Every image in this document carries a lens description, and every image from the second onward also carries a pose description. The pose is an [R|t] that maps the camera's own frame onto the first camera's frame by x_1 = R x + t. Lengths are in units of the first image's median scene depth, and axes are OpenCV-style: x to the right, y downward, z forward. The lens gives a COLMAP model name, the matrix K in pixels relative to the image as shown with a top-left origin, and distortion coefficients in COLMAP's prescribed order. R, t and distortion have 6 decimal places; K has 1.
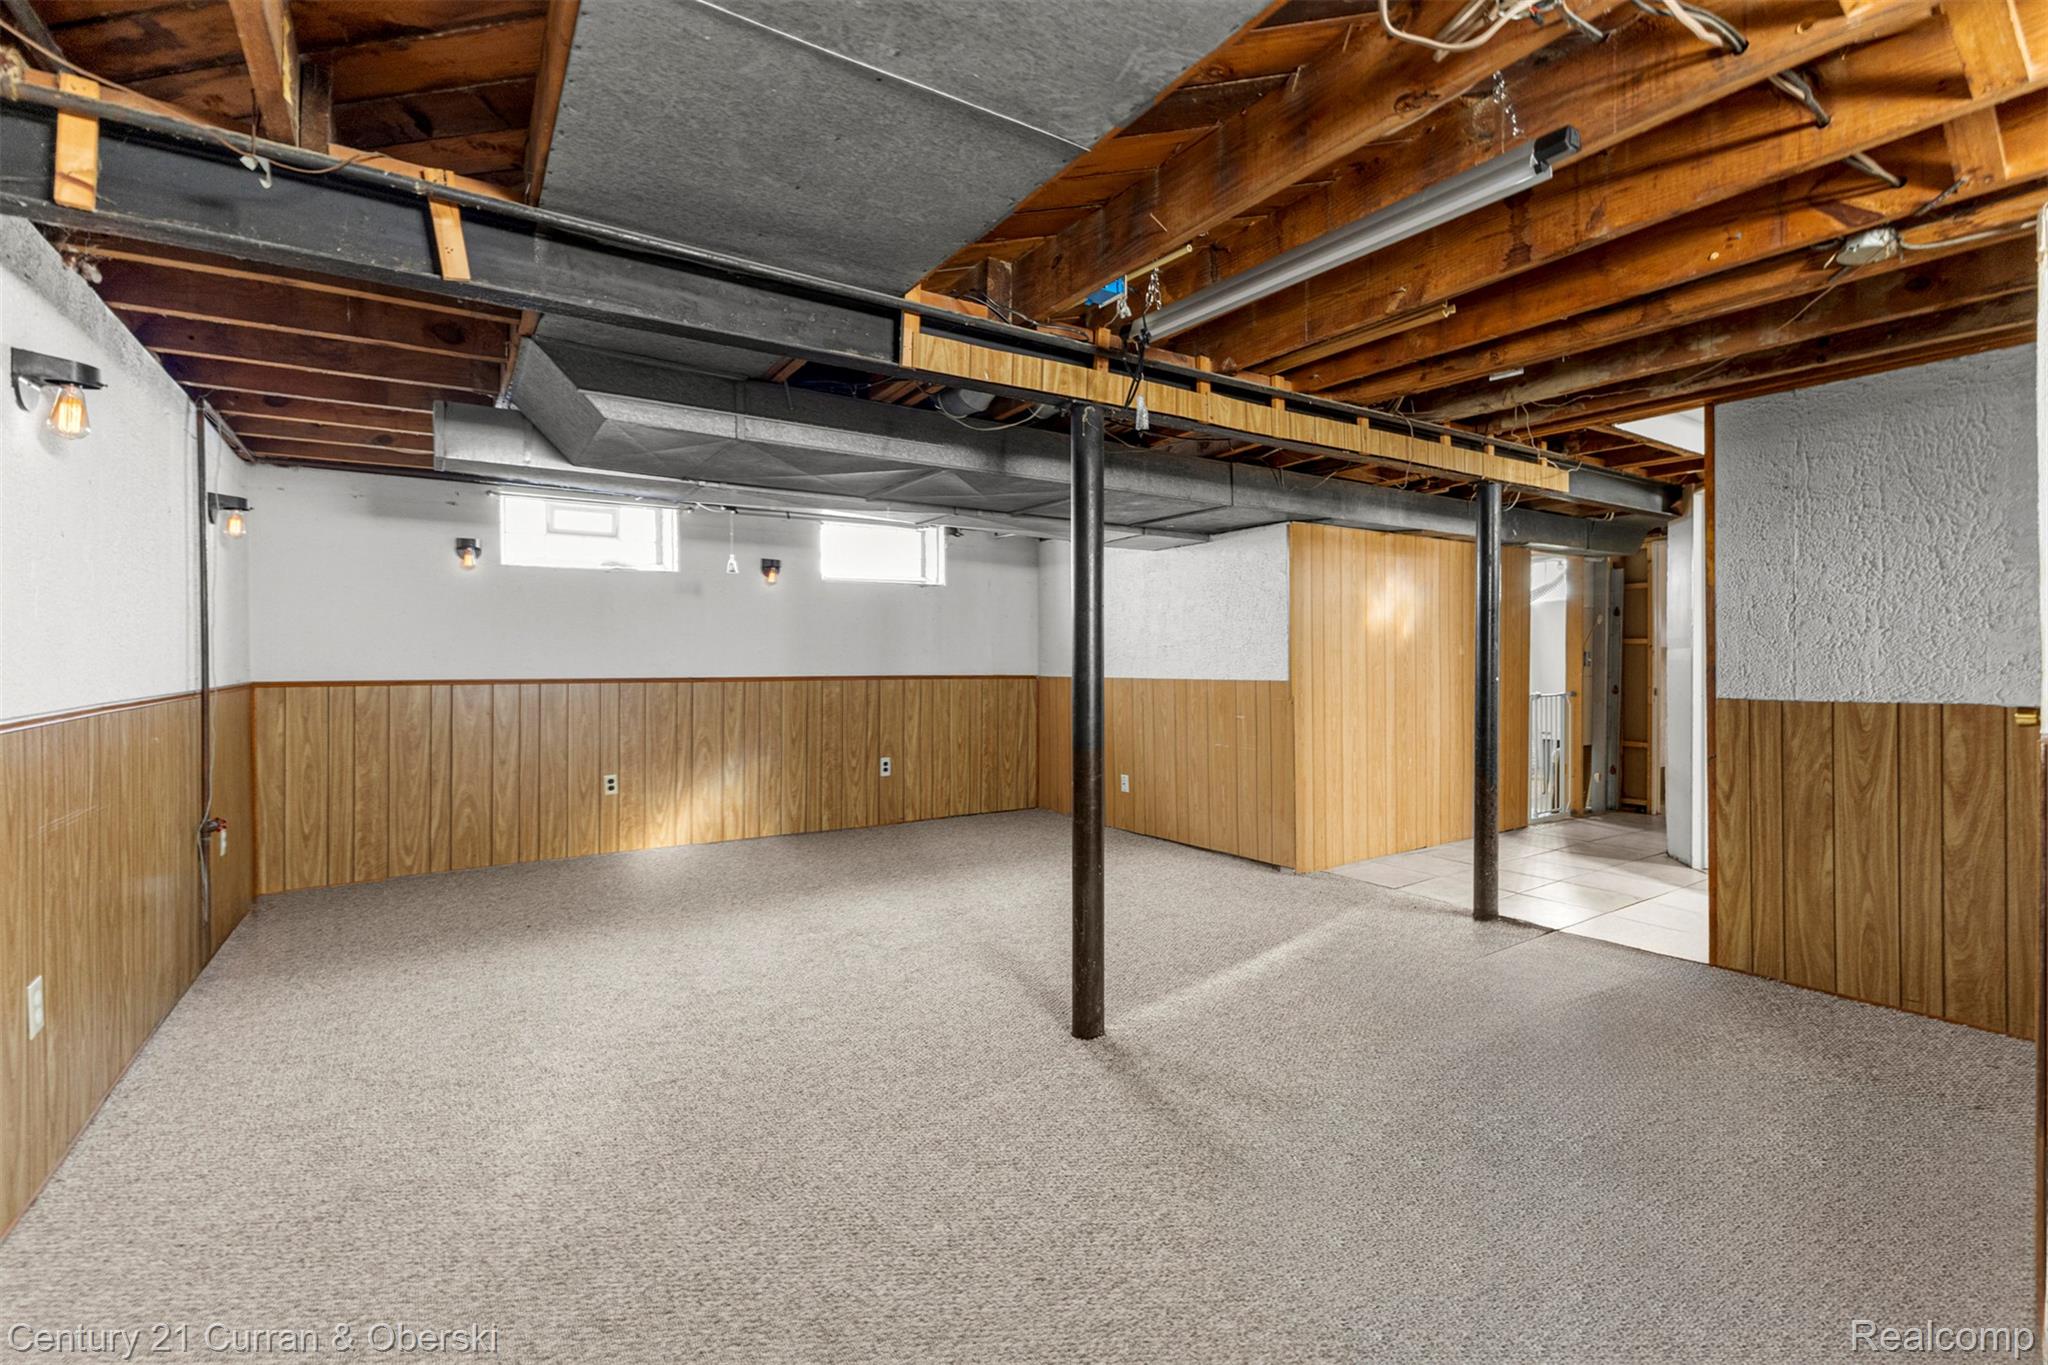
lens RADIAL K [[907.1, 0, 1025.9], [0, 907.1, 655.1], [0, 0, 1]] dist [0.011742, -0.000092]
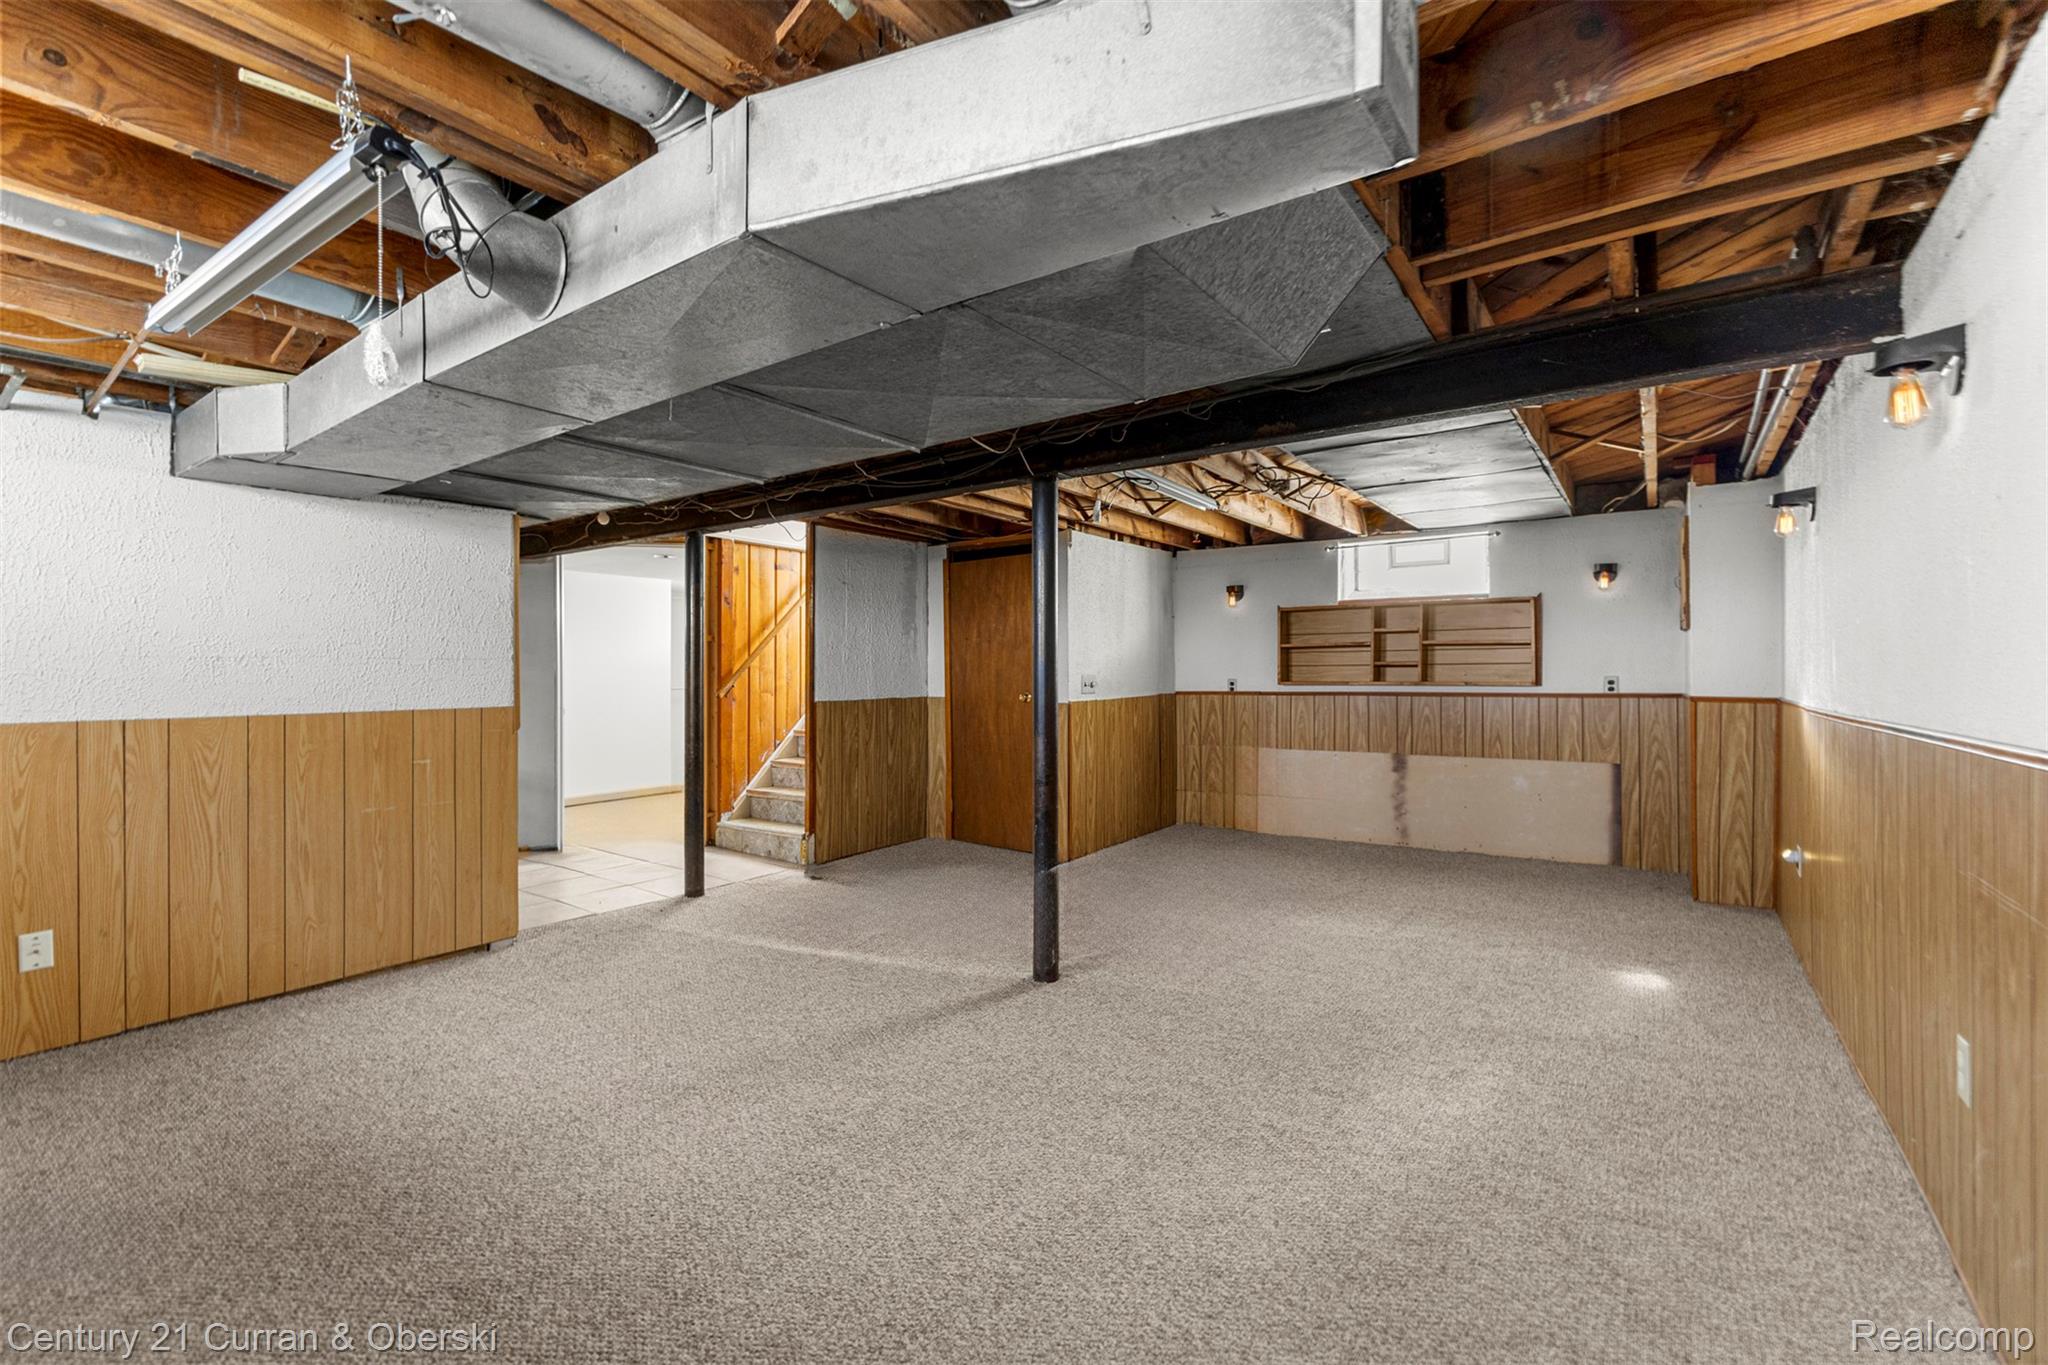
lens RADIAL K [[886.7, 0, 1027.2], [0, 886.7, 672.0], [0, 0, 1]] dist [0.001604, 0.000026]
pose [[-0.363201, 0.005810, 0.931693, -0.945209], [0.003849, 0.999981, -0.004736, 0.002464], [-0.931703, 0.001866, -0.363217, 1.308946]]
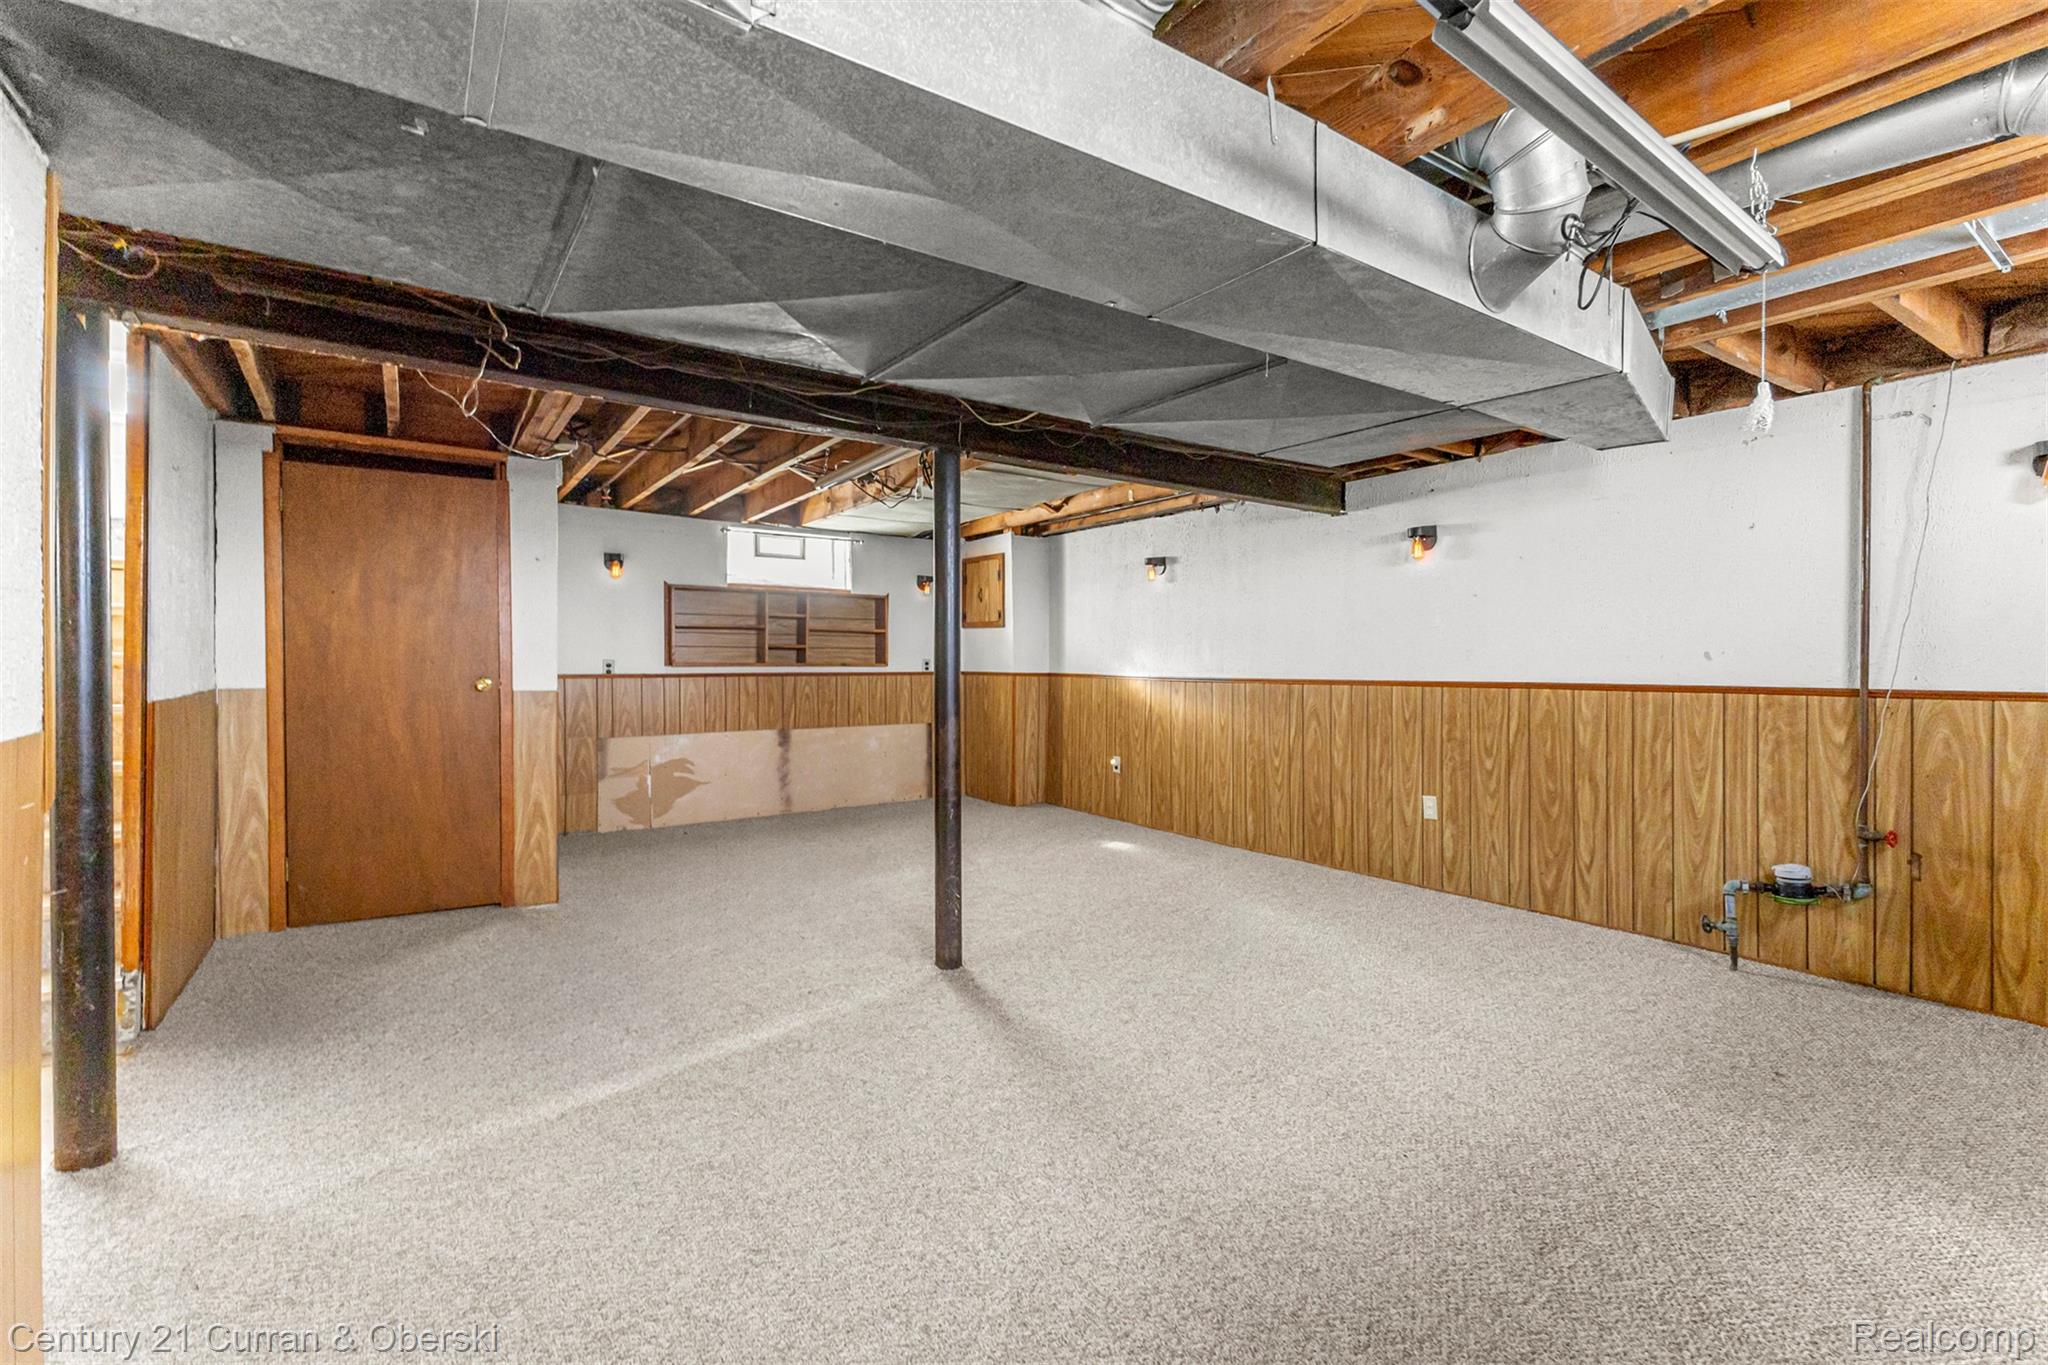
lens RADIAL K [[885.7, 0, 1047.0], [0, 885.7, 662.5], [0, 0, 1]] dist [0.005537, 0.000415]
pose [[-0.999070, -0.002579, -0.043037, -0.009875], [-0.002653, 0.999995, 0.001665, 0.010165], [0.043033, 0.001777, -0.999072, 1.952113]]
